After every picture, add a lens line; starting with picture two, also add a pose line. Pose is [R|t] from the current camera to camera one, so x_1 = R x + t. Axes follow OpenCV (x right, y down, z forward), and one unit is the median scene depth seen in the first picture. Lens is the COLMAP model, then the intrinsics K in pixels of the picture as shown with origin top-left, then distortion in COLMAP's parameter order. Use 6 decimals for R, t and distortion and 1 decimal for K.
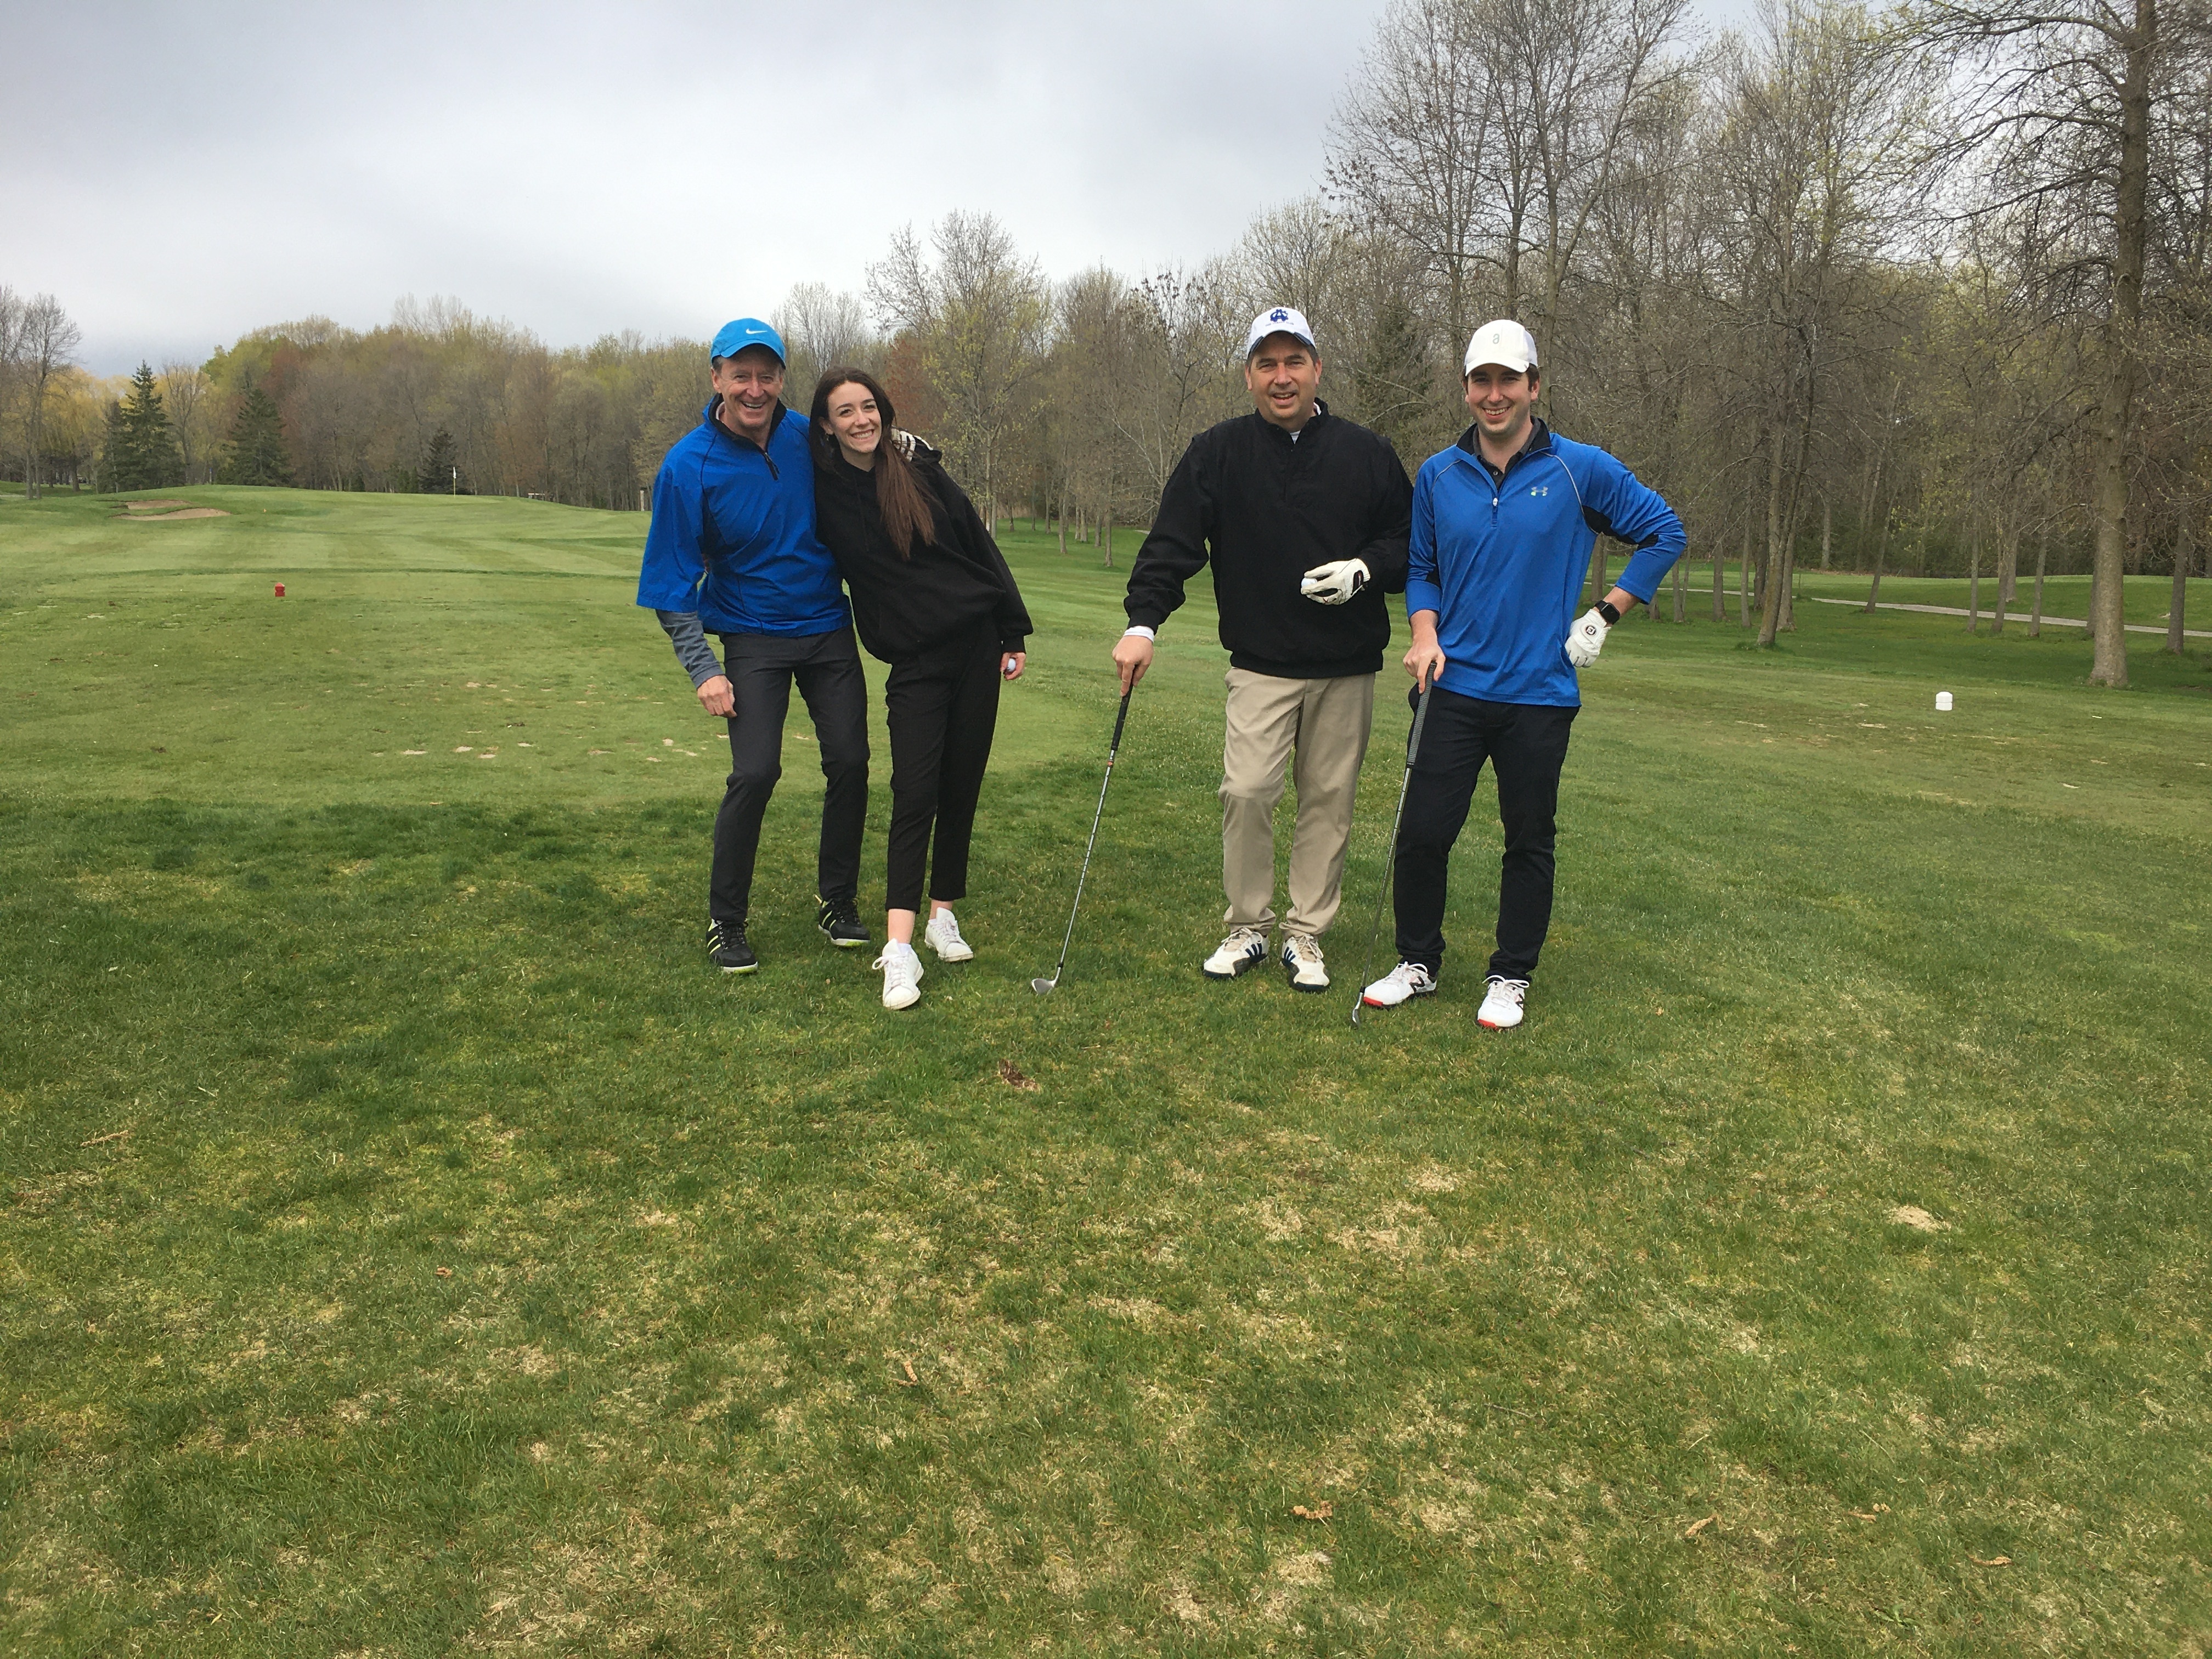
lens RADIAL K [[1883.6, 0, 1103.3], [0, 1883.6, 832.4], [0, 0, 1]] dist [0.079731, -0.121555]
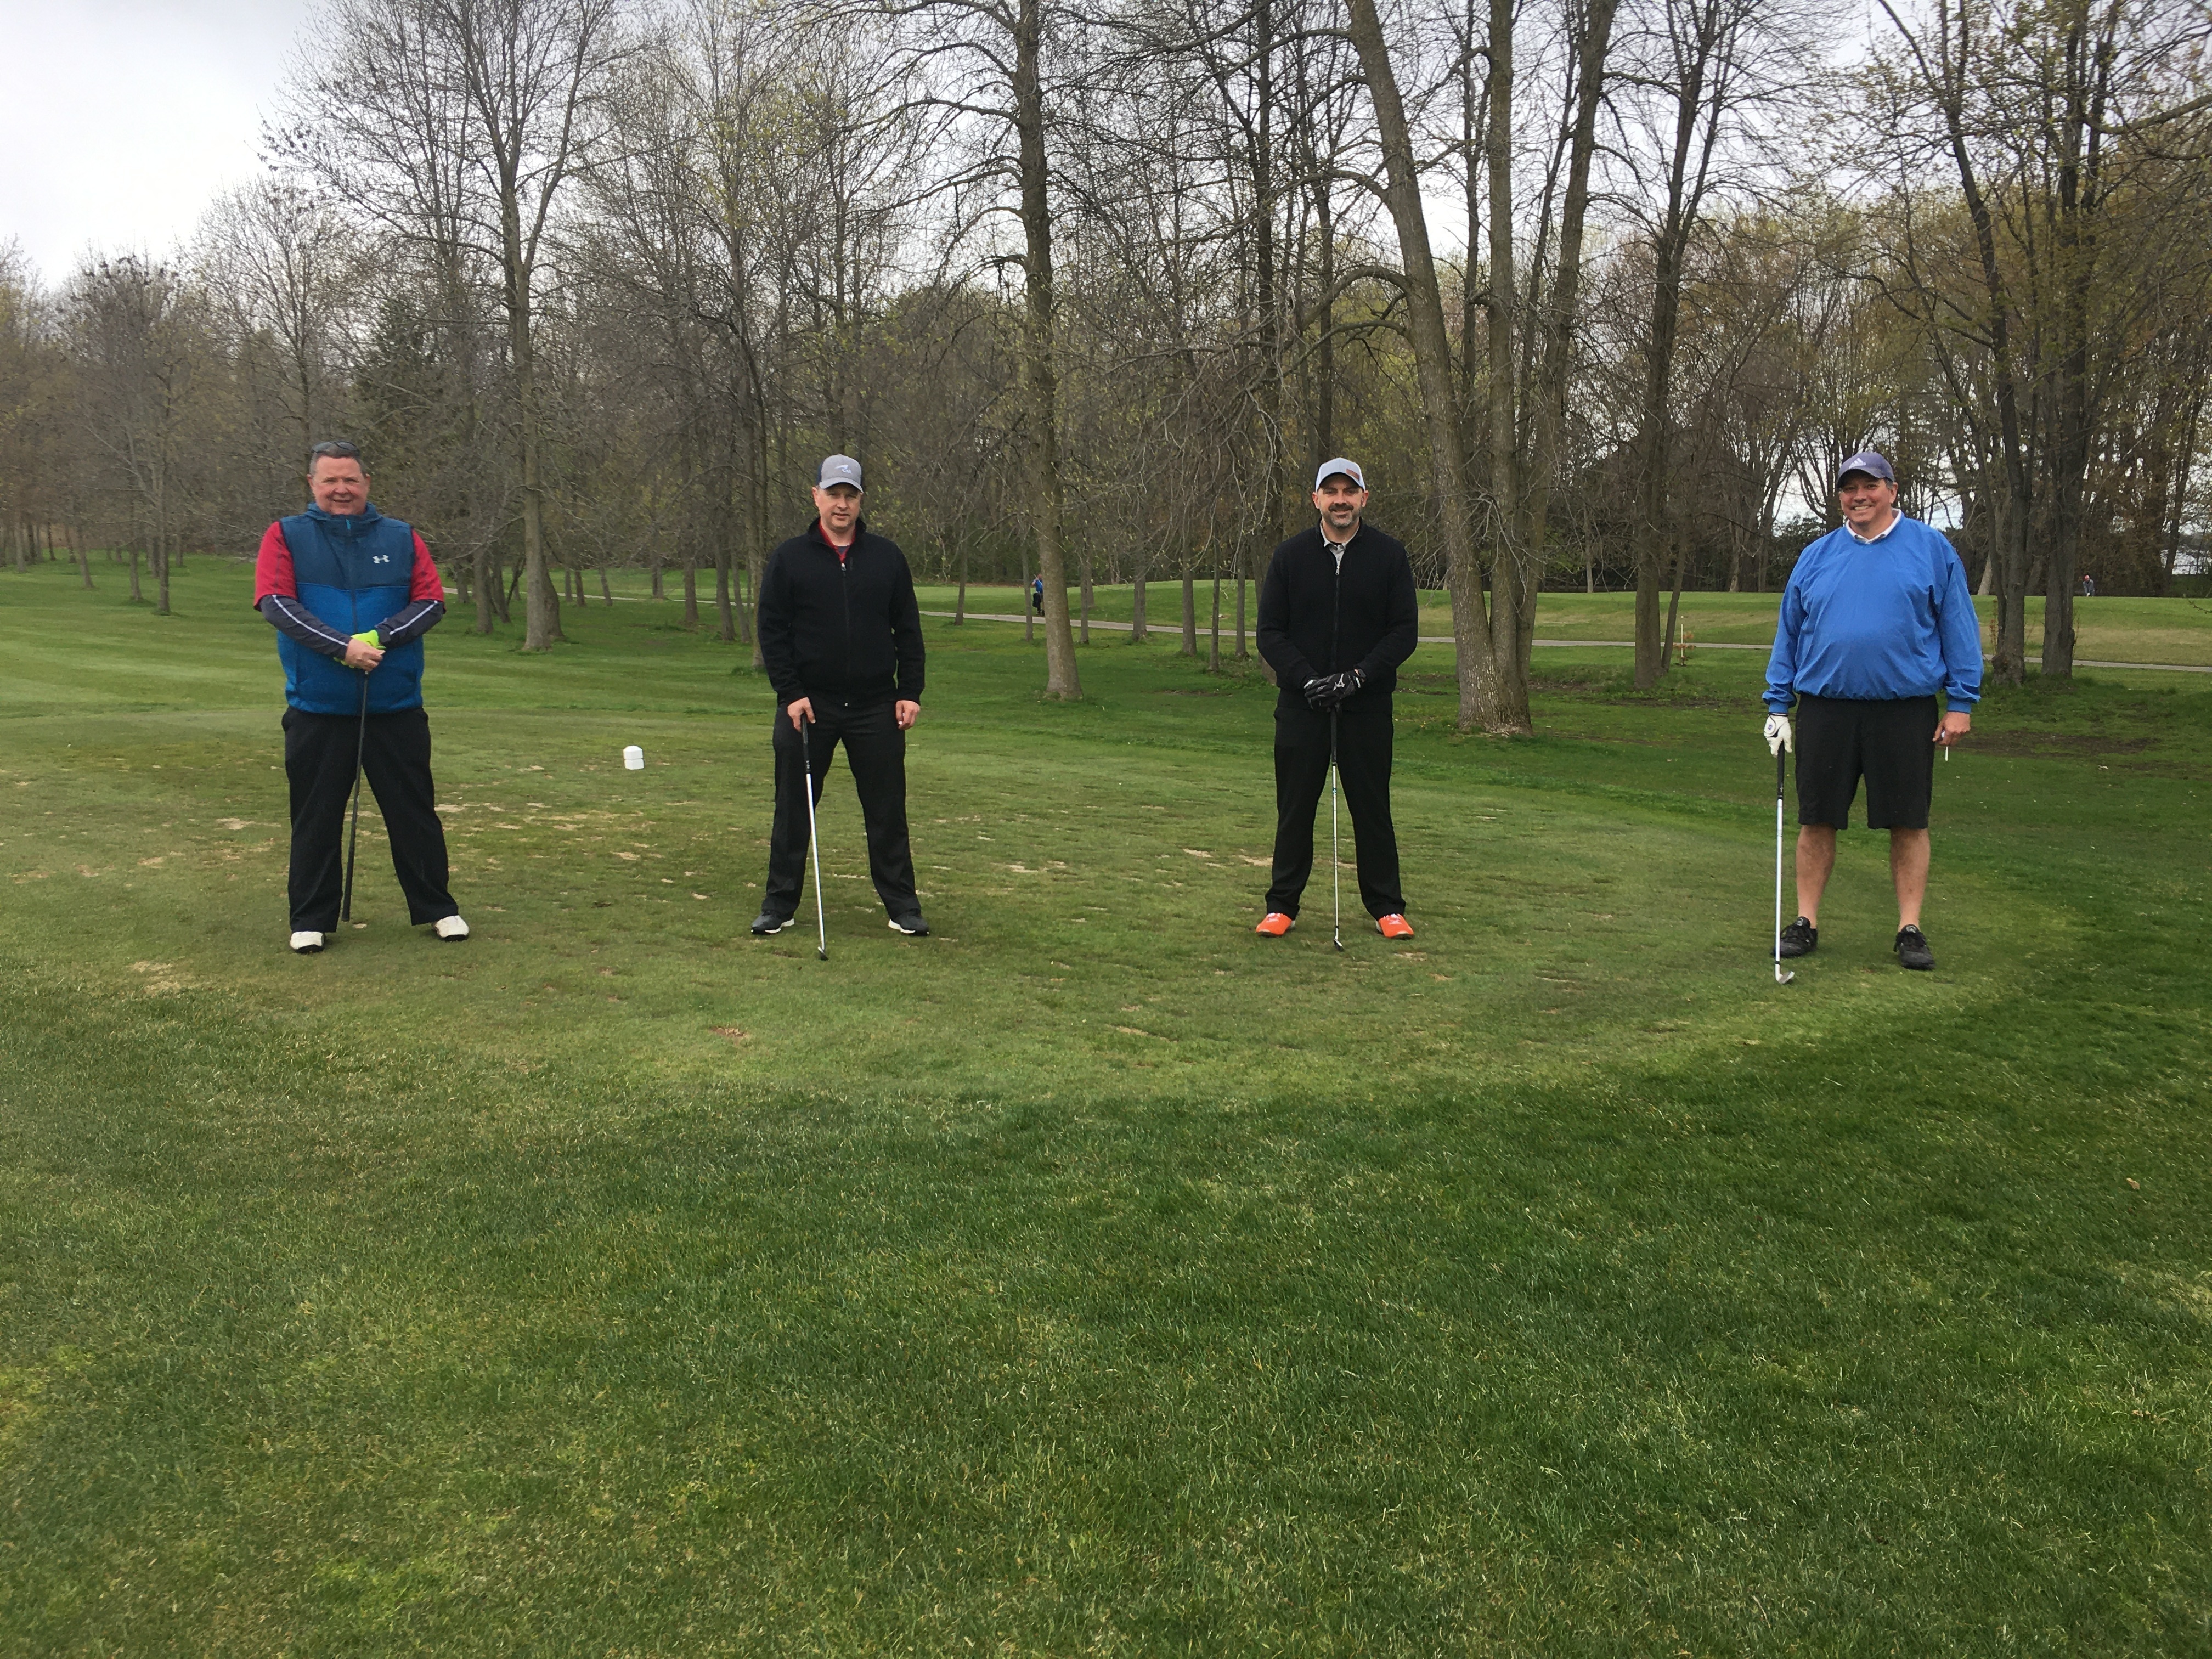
lens RADIAL K [[1891.4, 0, 1093.2], [0, 1891.4, 827.7], [0, 0, 1]] dist [0.079467, -0.118452]
pose [[0.920059, -0.080022, 0.383521, 0.098249], [0.085042, 0.996370, 0.003880, -0.008474], [-0.382439, 0.029046, 0.923524, 0.062761]]
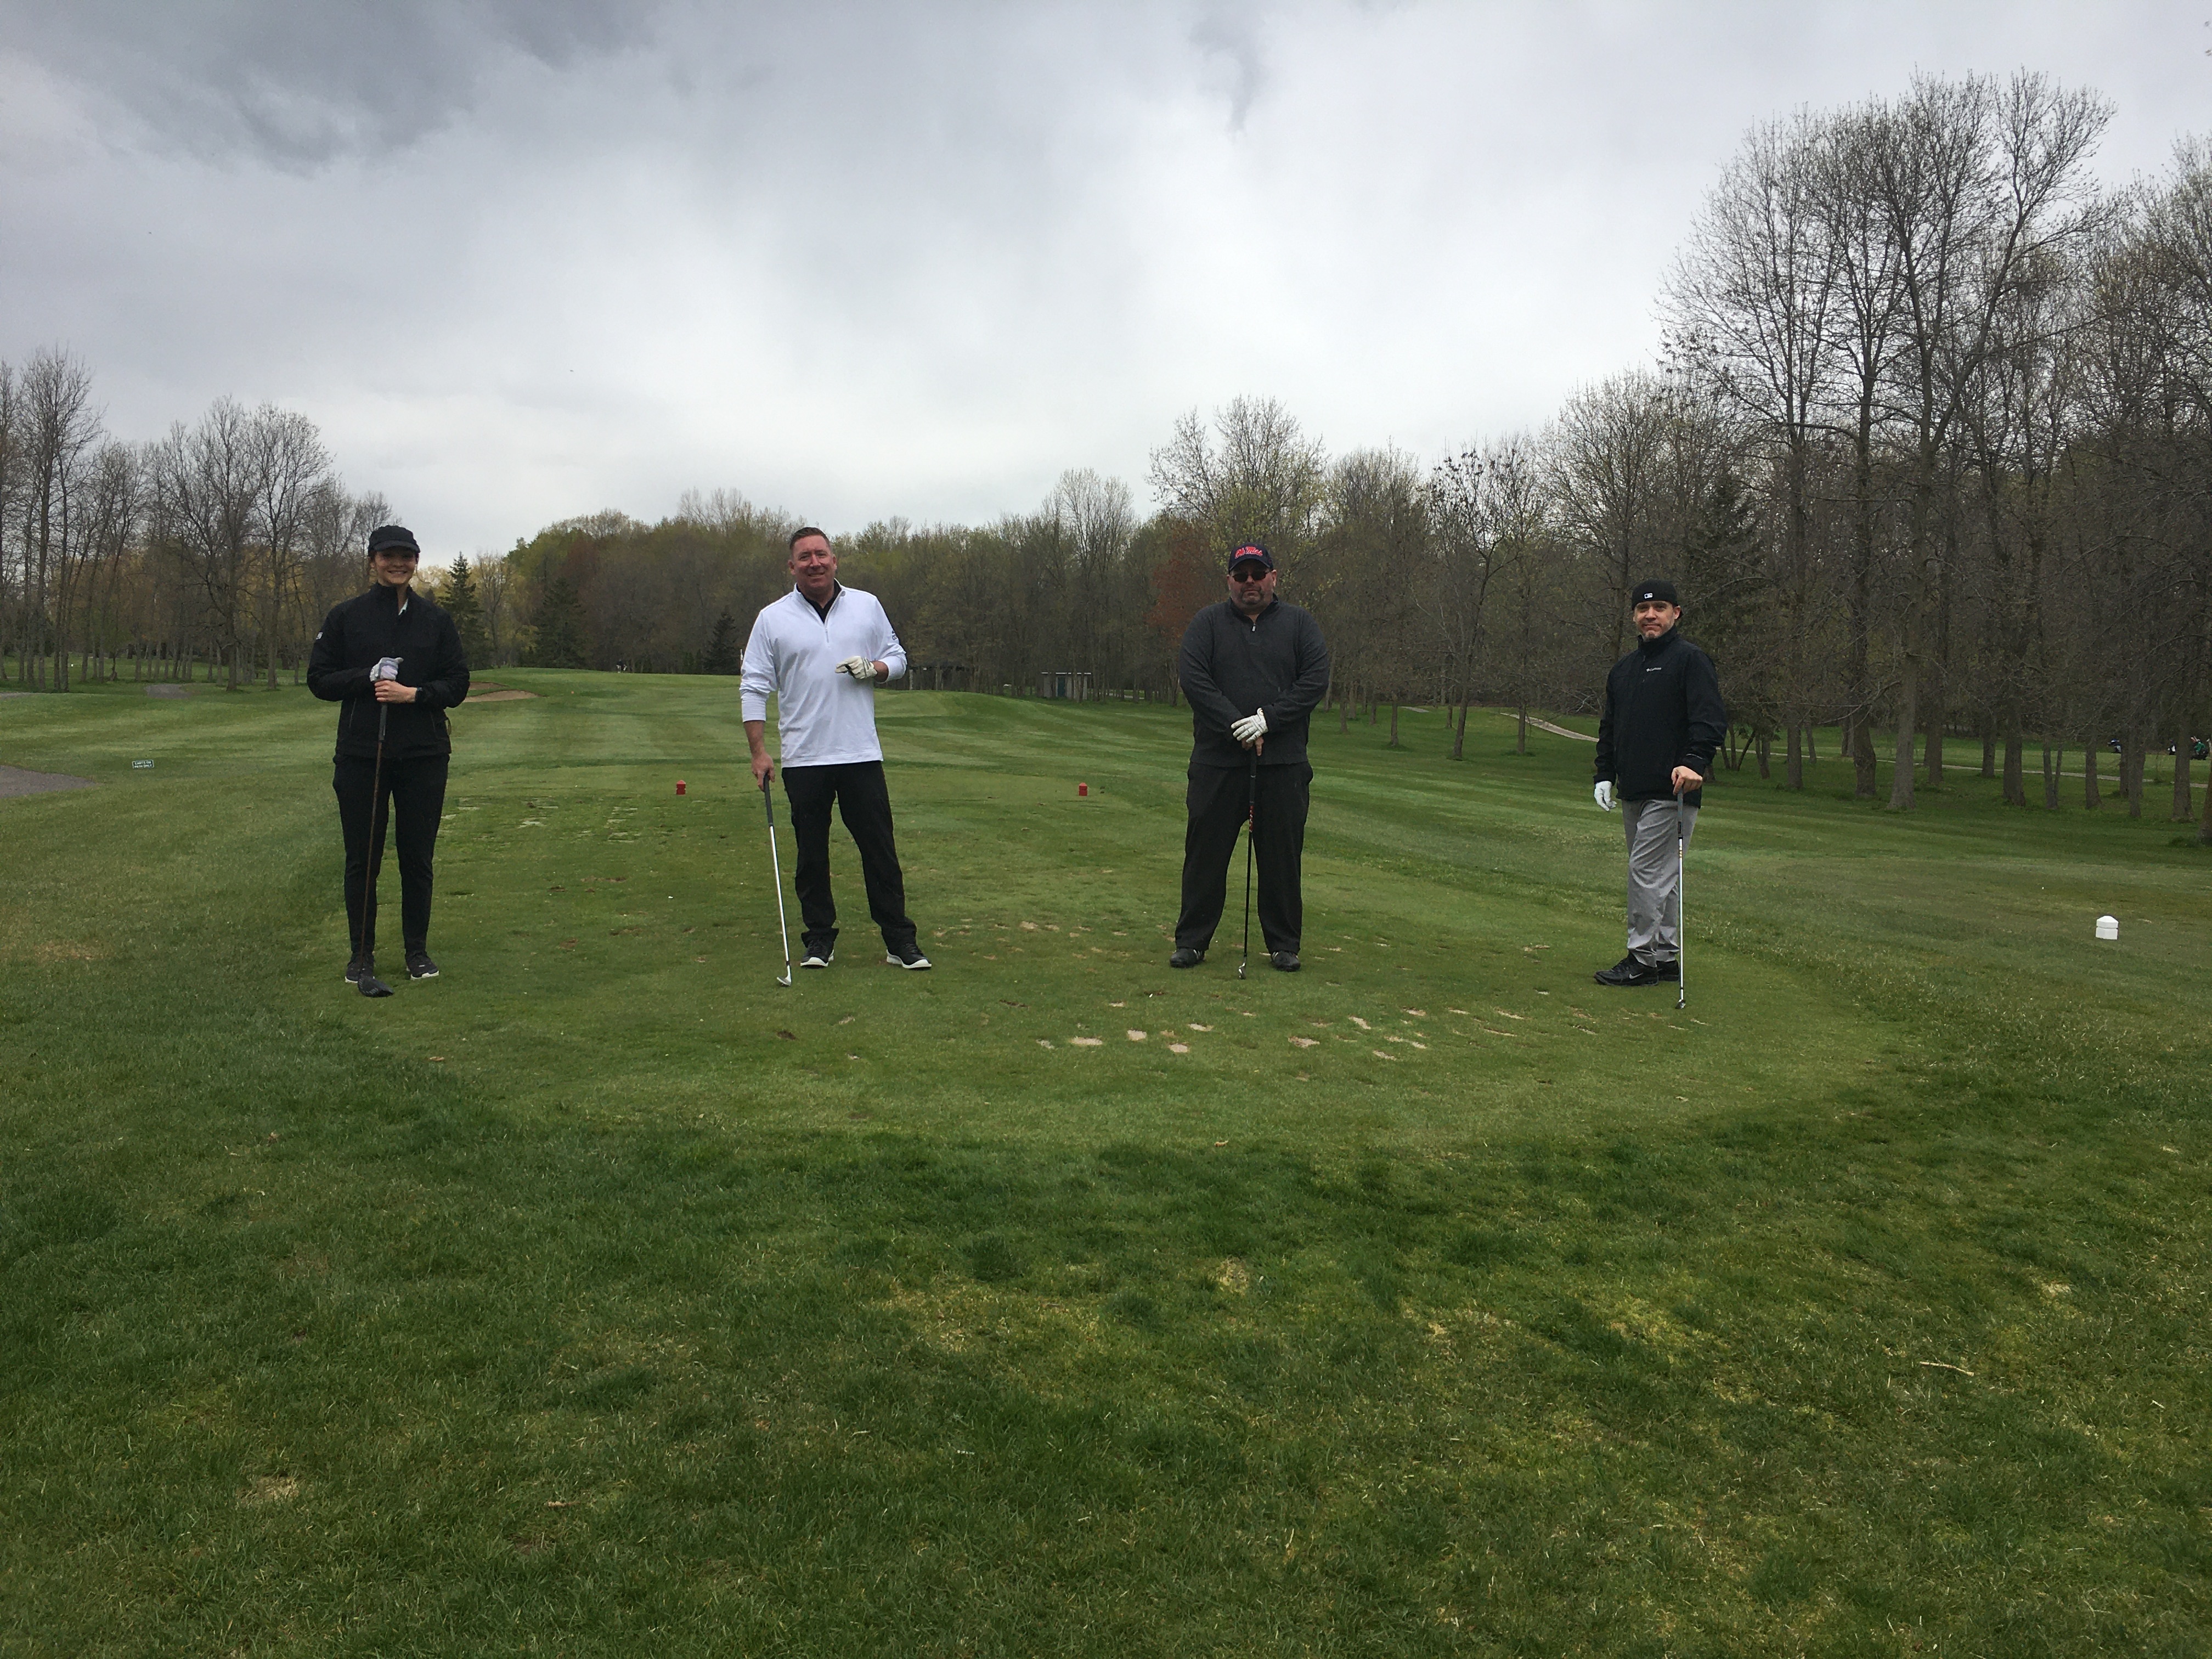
lens RADIAL K [[1892.2, 0, 1096.2], [0, 1892.2, 806.7], [0, 0, 1]] dist [0.081025, -0.121177]
pose [[0.991757, 0.006161, -0.127986, -0.039140], [-0.019537, 0.994435, -0.103521, -0.008731], [0.126636, 0.105169, 0.986358, 0.032011]]
